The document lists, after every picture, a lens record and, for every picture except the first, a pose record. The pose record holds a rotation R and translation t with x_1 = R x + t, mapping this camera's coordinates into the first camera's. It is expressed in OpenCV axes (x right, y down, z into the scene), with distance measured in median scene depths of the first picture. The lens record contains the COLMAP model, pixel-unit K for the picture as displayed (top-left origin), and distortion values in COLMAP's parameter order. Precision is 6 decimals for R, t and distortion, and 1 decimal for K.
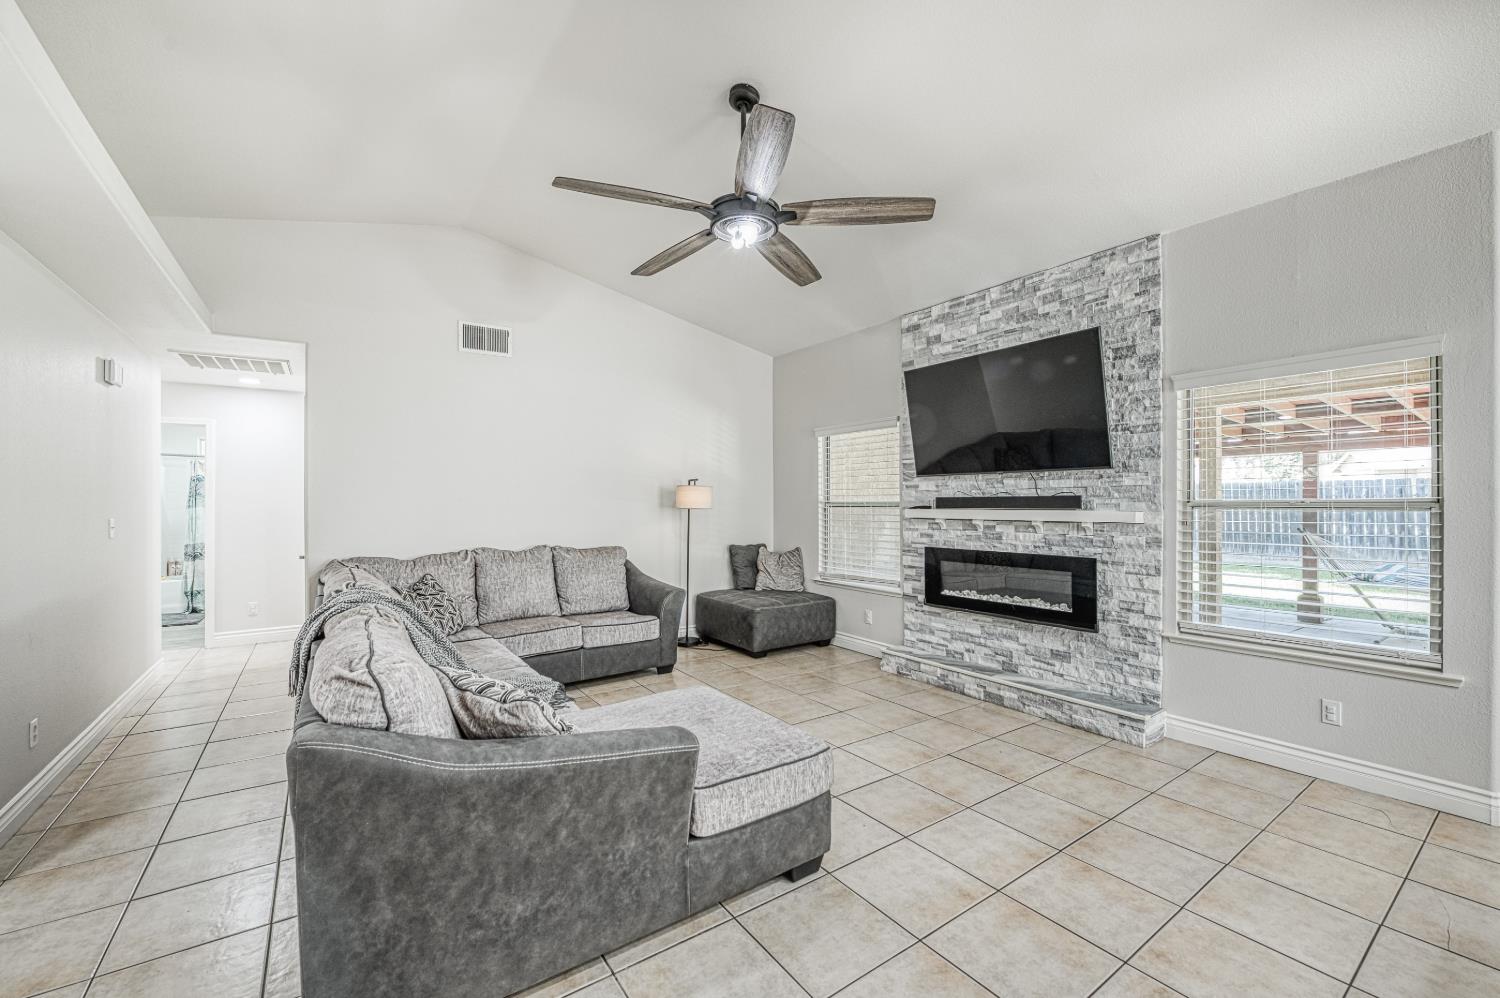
lens RADIAL K [[611.1, 0, 739.9], [0, 611.1, 500.8], [0, 0, 1]] dist [-0.000074, -0.000134]
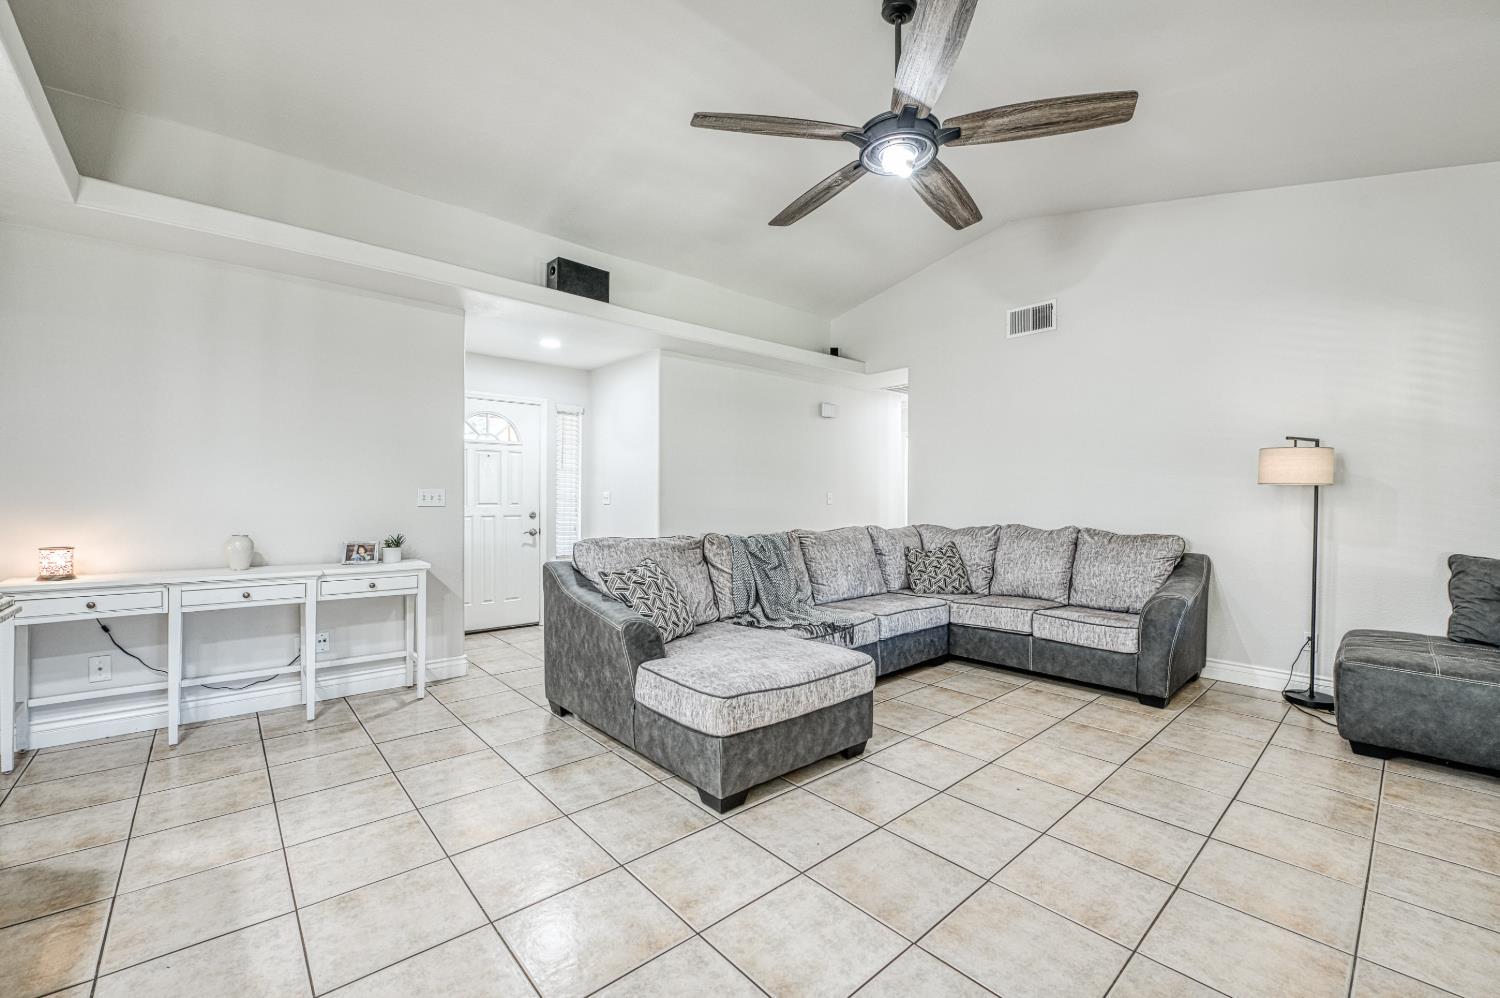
lens RADIAL K [[603.5, 0, 748.6], [0, 603.5, 500.3], [0, 0, 1]] dist [-0.002705, -0.000475]
pose [[0.121646, 0.003511, -0.992567, 0.574696], [-0.003305, 0.999990, 0.003132, 0.037732], [0.992568, 0.002900, 0.121657, 0.465180]]
